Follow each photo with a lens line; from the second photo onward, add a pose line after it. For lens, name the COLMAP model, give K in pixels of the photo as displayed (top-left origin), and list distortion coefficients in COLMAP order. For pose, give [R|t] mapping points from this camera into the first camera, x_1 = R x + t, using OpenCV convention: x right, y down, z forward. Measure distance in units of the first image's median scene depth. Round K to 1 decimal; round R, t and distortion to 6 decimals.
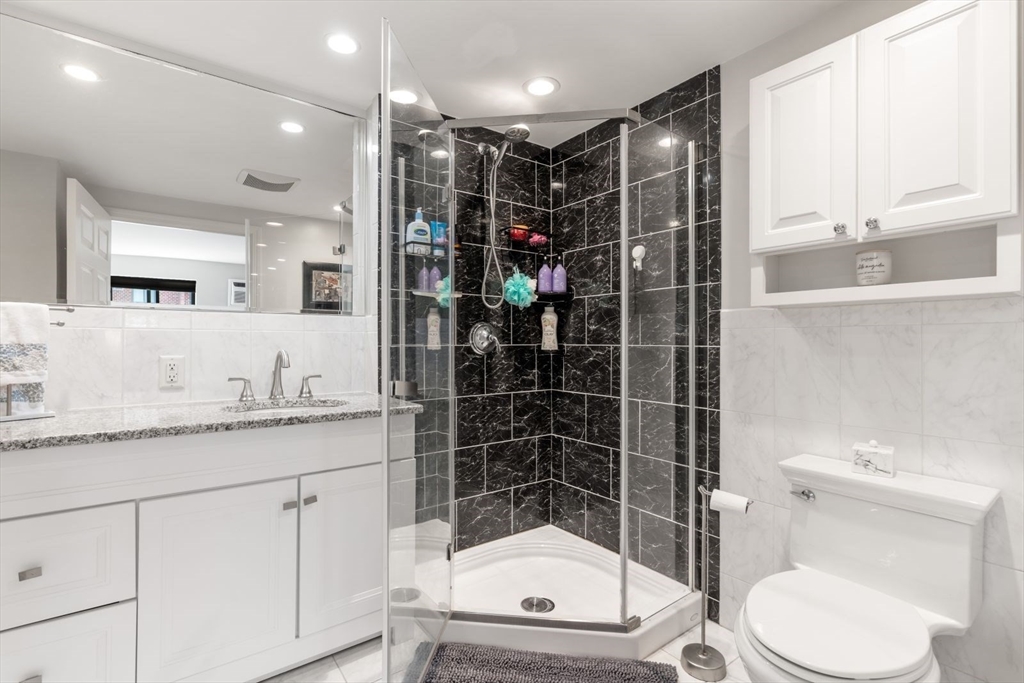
lens RADIAL K [[468.8, 0, 509.5], [0, 468.8, 341.5], [0, 0, 1]] dist [-0.013104, 0.000010]
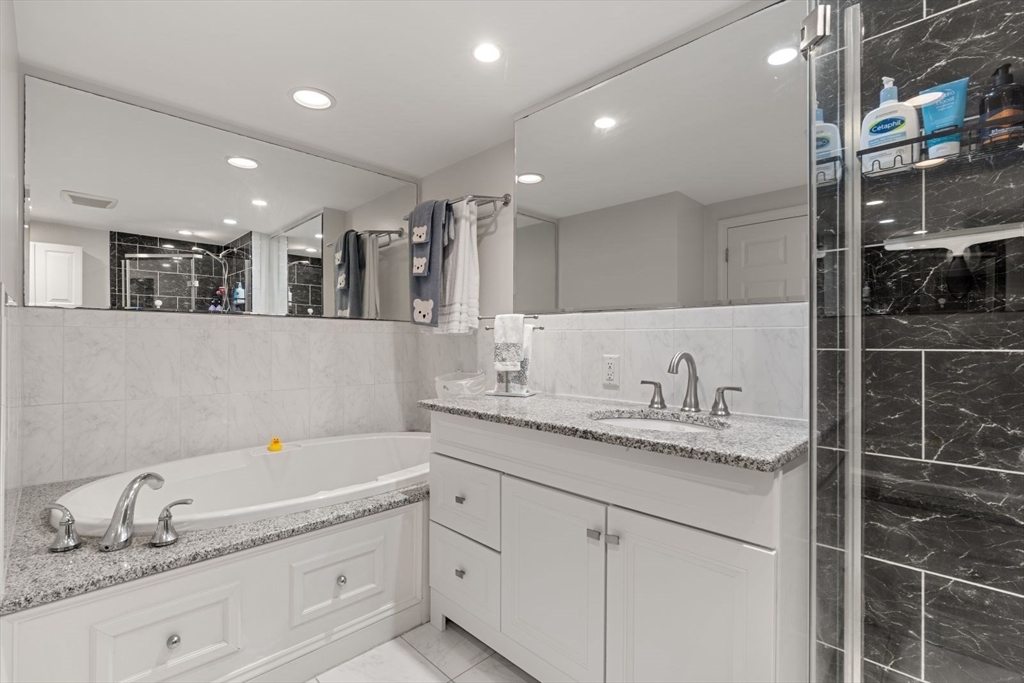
lens RADIAL K [[468.8, 0, 508.4], [0, 468.8, 344.4], [0, 0, 1]] dist [-0.013104, 0.000010]
pose [[0.136143, 0.004142, -0.990681, 0.299117], [-0.001258, 0.999991, 0.004008, 0.002684], [0.990688, 0.000701, 0.136147, 0.625929]]
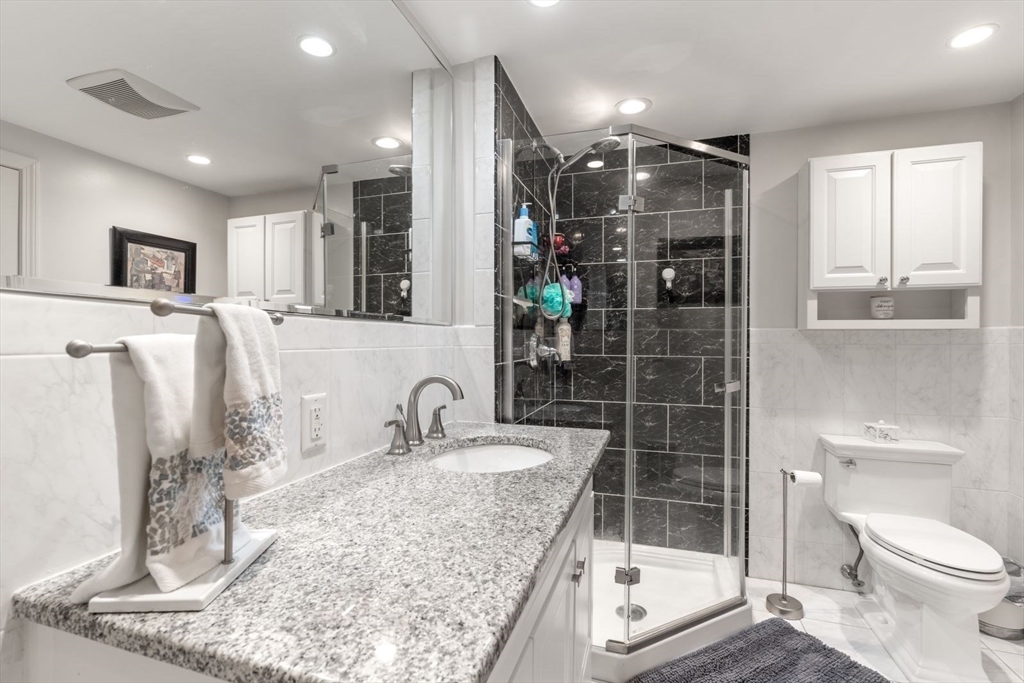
lens RADIAL K [[468.8, 0, 512.4], [0, 468.8, 340.8], [0, 0, 1]] dist [-0.013104, 0.000010]
pose [[0.815115, -0.000382, 0.579298, -0.866089], [-0.001227, 0.999996, 0.002386, -0.039474], [-0.579297, -0.002656, 0.815112, 0.369047]]
